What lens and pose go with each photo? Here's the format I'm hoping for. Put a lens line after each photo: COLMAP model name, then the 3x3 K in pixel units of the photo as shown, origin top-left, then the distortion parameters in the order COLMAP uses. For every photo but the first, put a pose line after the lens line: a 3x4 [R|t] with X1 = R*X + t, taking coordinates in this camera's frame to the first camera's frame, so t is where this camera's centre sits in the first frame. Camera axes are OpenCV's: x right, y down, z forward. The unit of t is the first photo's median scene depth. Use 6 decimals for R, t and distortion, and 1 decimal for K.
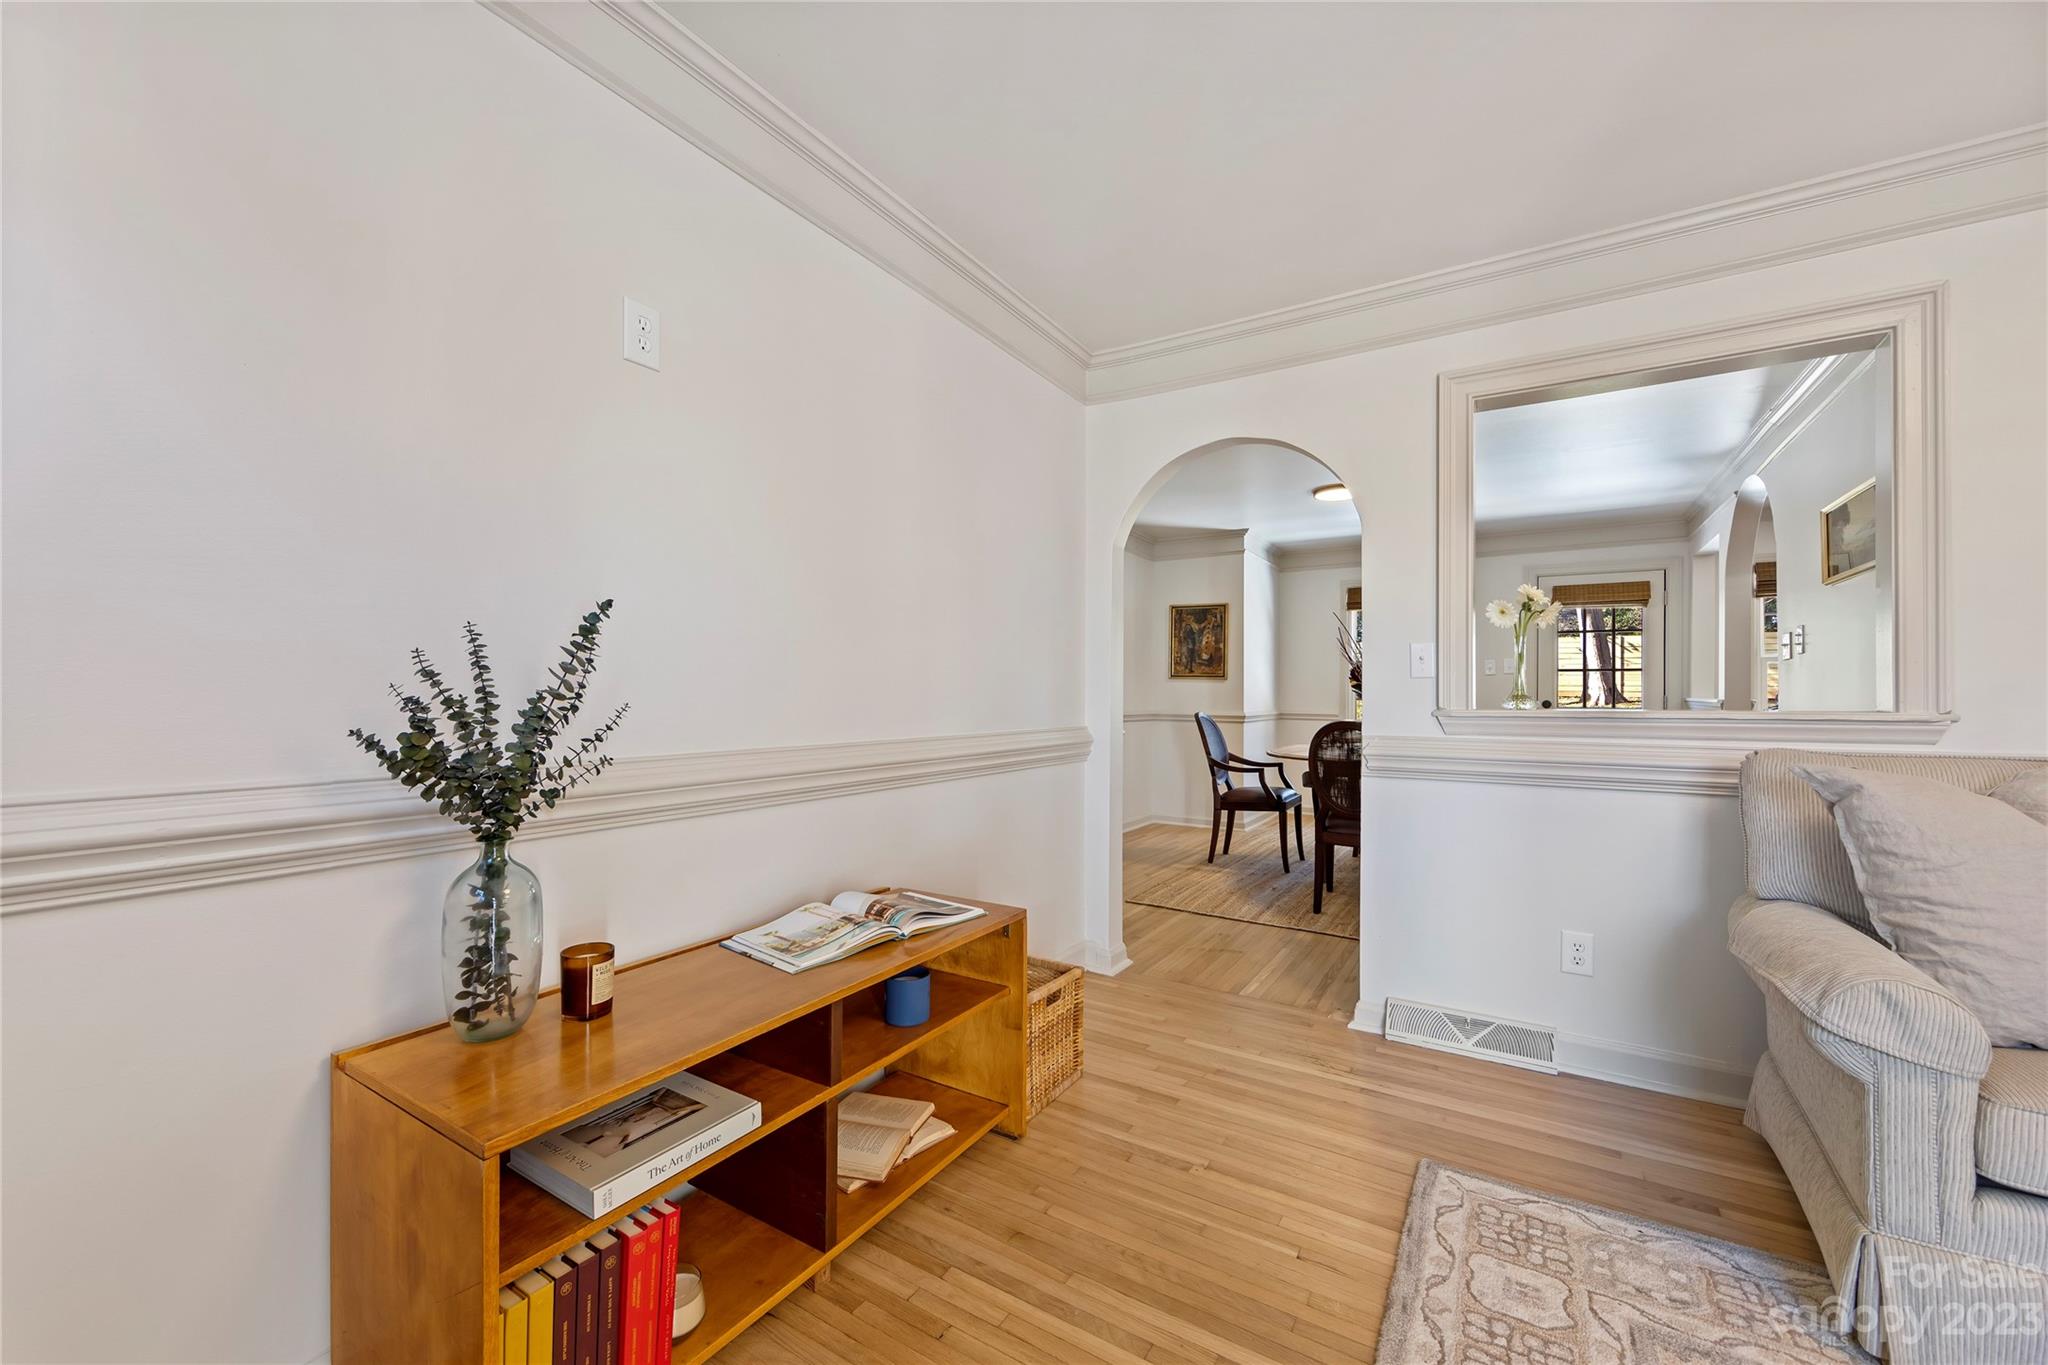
lens RADIAL K [[801.5, 0, 1032.7], [0, 801.5, 688.6], [0, 0, 1]] dist [0.001826, -0.001250]
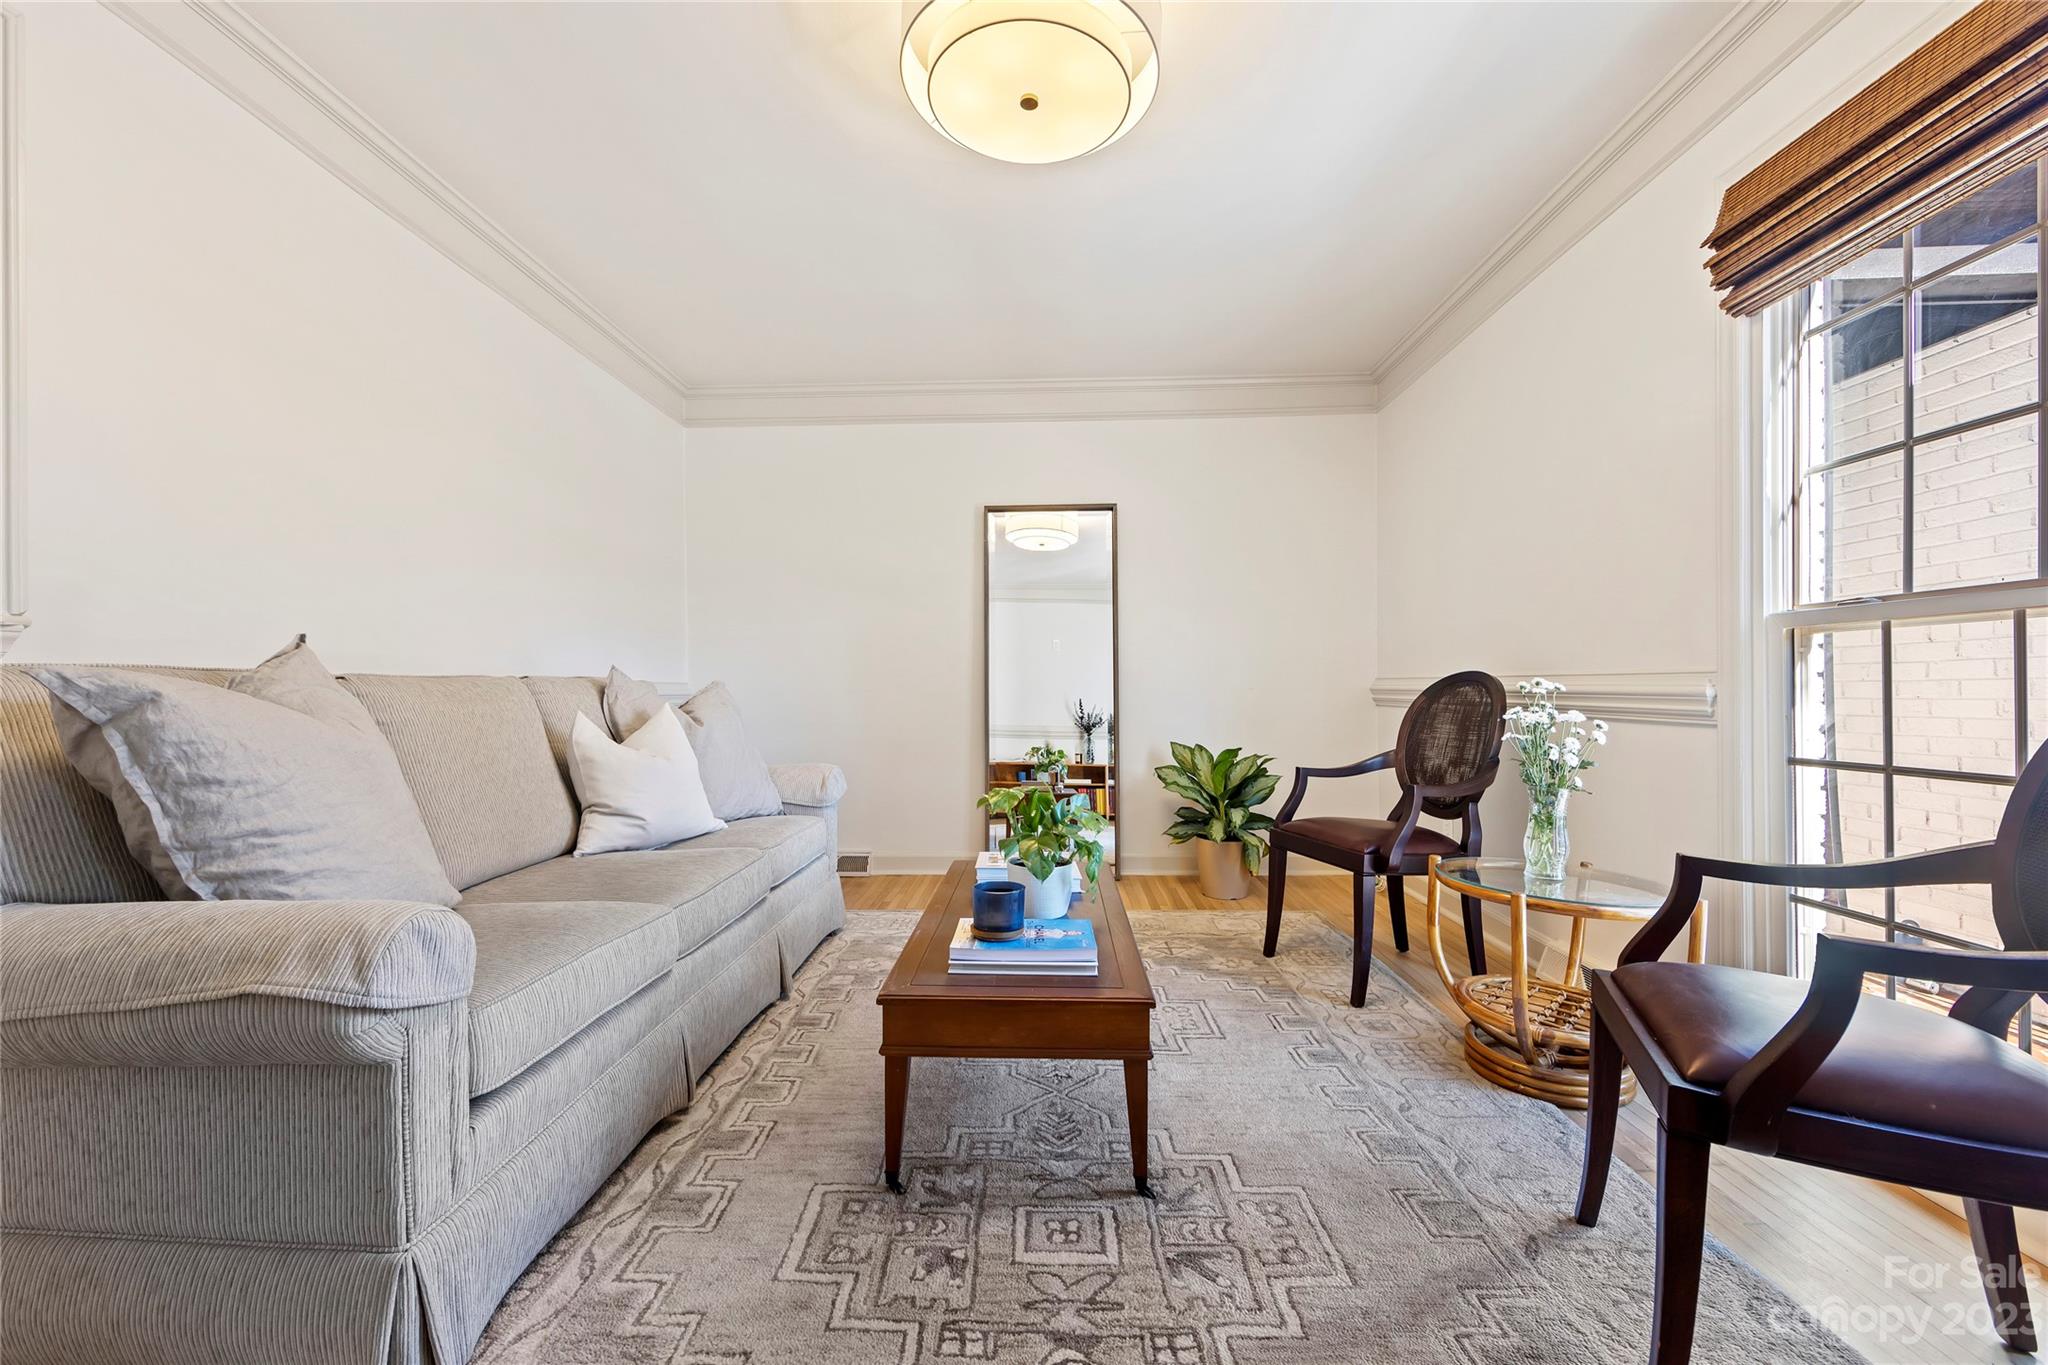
lens RADIAL K [[815.8, 0, 1010.7], [0, 815.8, 691.2], [0, 0, 1]] dist [0.000239, -0.001801]
pose [[-0.488538, -0.004121, 0.872533, 0.056103], [-0.004470, 0.999988, 0.002220, 0.085267], [-0.872531, -0.002816, -0.488551, 0.524952]]
